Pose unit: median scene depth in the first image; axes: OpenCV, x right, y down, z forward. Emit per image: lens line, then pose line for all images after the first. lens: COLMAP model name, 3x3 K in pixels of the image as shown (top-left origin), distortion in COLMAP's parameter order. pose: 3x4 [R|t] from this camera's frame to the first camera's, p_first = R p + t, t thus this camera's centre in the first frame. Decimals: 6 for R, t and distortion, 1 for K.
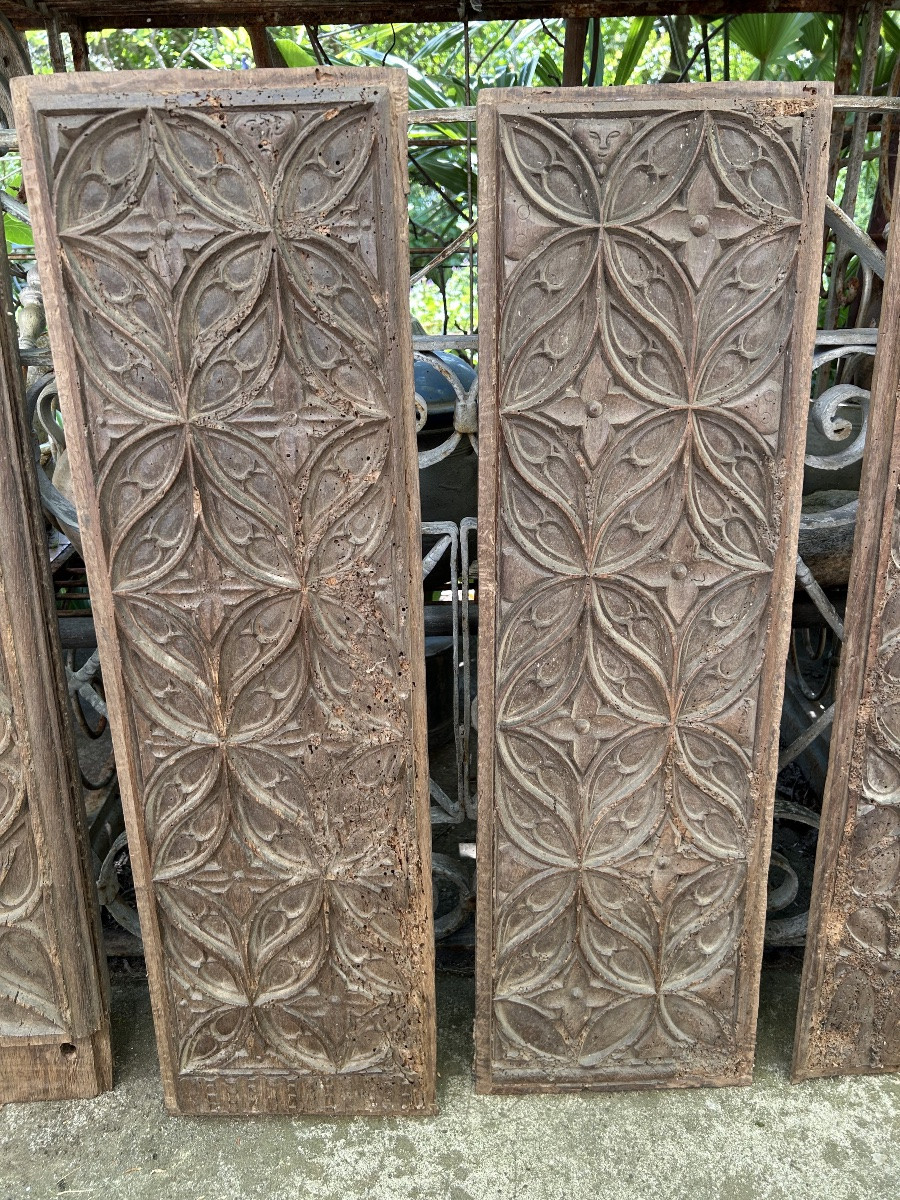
lens RADIAL K [[908.7, 0, 449.2], [0, 908.7, 615.1], [0, 0, 1]] dist [0.037382, -0.061684]
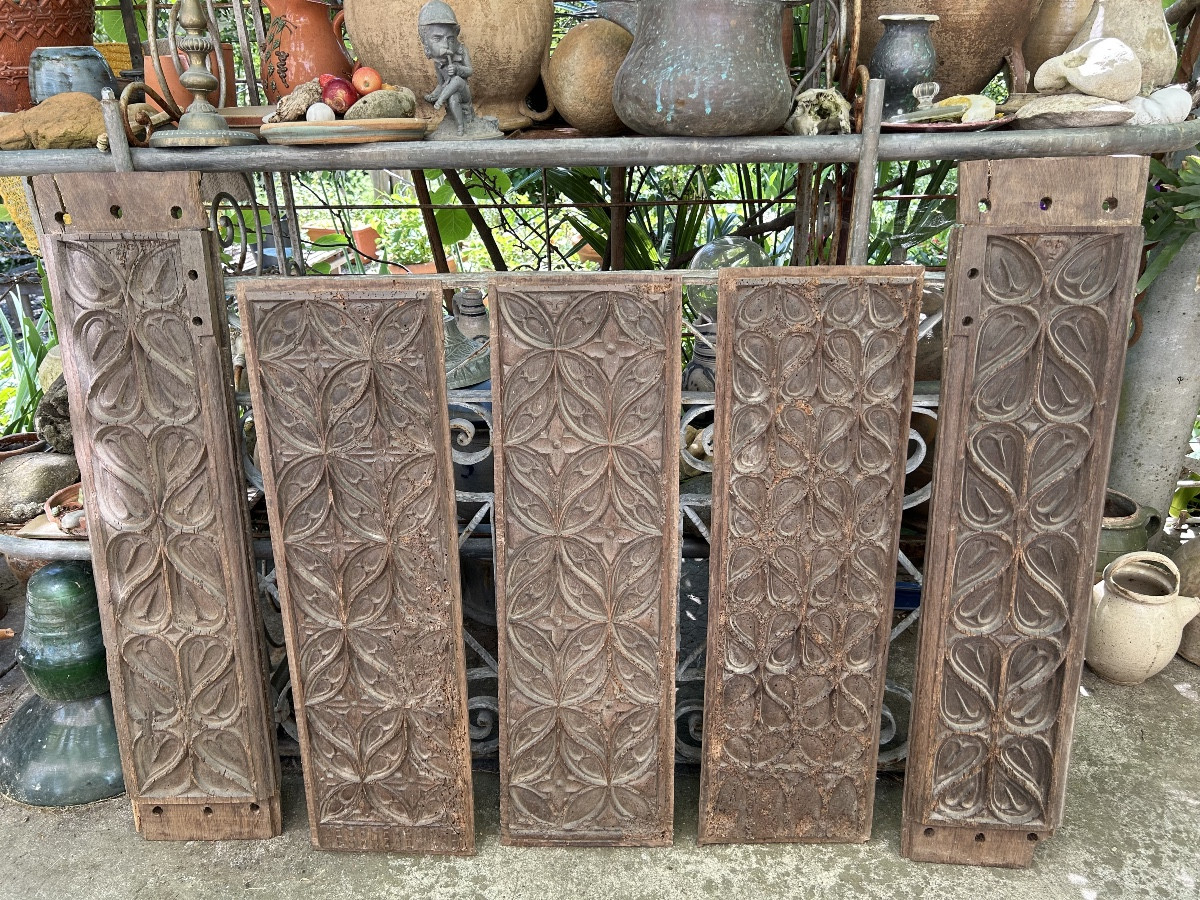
lens RADIAL K [[908.7, 0, 618.5], [0, 908.7, 459.3], [0, 0, 1]] dist [0.037382, -0.061684]
pose [[0.998945, 0.022819, -0.039857, 0.340966], [-0.023228, 0.999682, -0.009843, -0.177506], [0.039619, 0.010759, 0.999157, -0.736661]]
